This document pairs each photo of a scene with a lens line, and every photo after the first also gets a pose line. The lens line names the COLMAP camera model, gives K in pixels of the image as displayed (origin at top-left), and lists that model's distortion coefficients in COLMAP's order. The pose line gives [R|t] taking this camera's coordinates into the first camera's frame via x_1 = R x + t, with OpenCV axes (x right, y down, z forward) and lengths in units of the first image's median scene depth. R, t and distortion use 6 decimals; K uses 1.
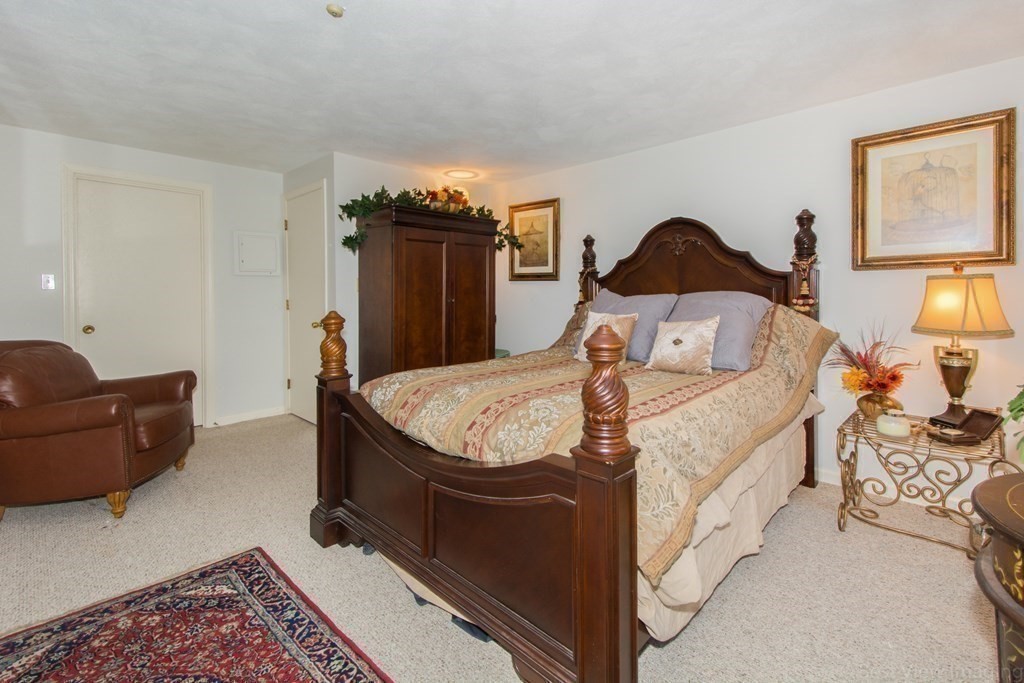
lens RADIAL K [[453.3, 0, 516.1], [0, 453.3, 306.0], [0, 0, 1]] dist [-0.000064, 0.000065]
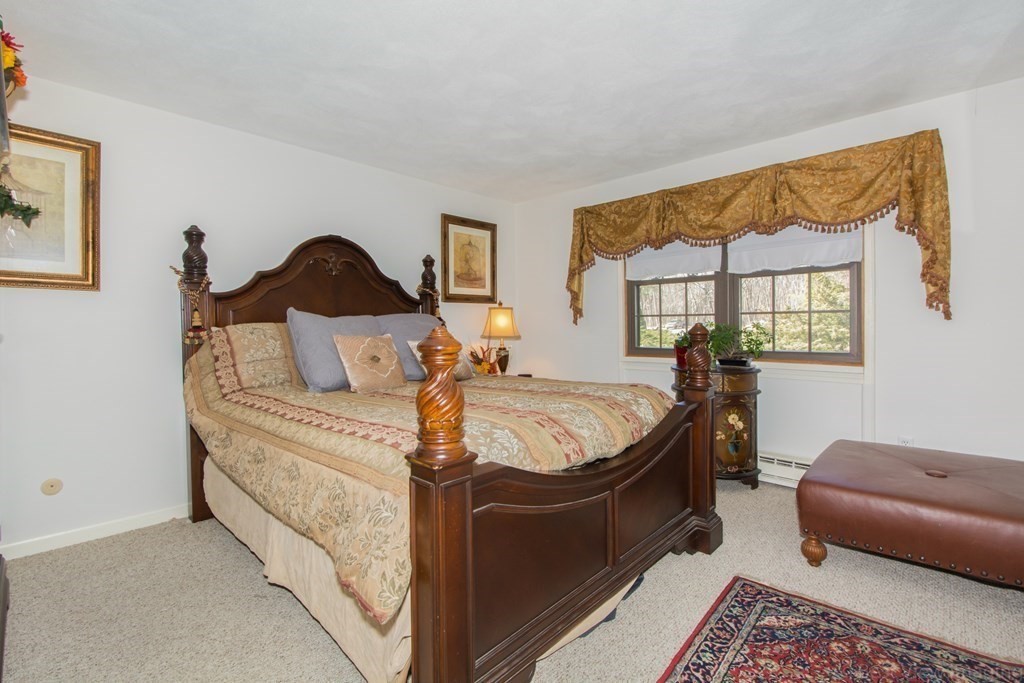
lens RADIAL K [[478.3, 0, 513.0], [0, 478.3, 324.9], [0, 0, 1]] dist [0.017254, -0.000039]
pose [[-0.021840, -0.009935, 0.999712, -0.825434], [0.020617, 0.999734, 0.010386, -0.012640], [-0.999549, 0.020838, -0.021629, 0.792631]]
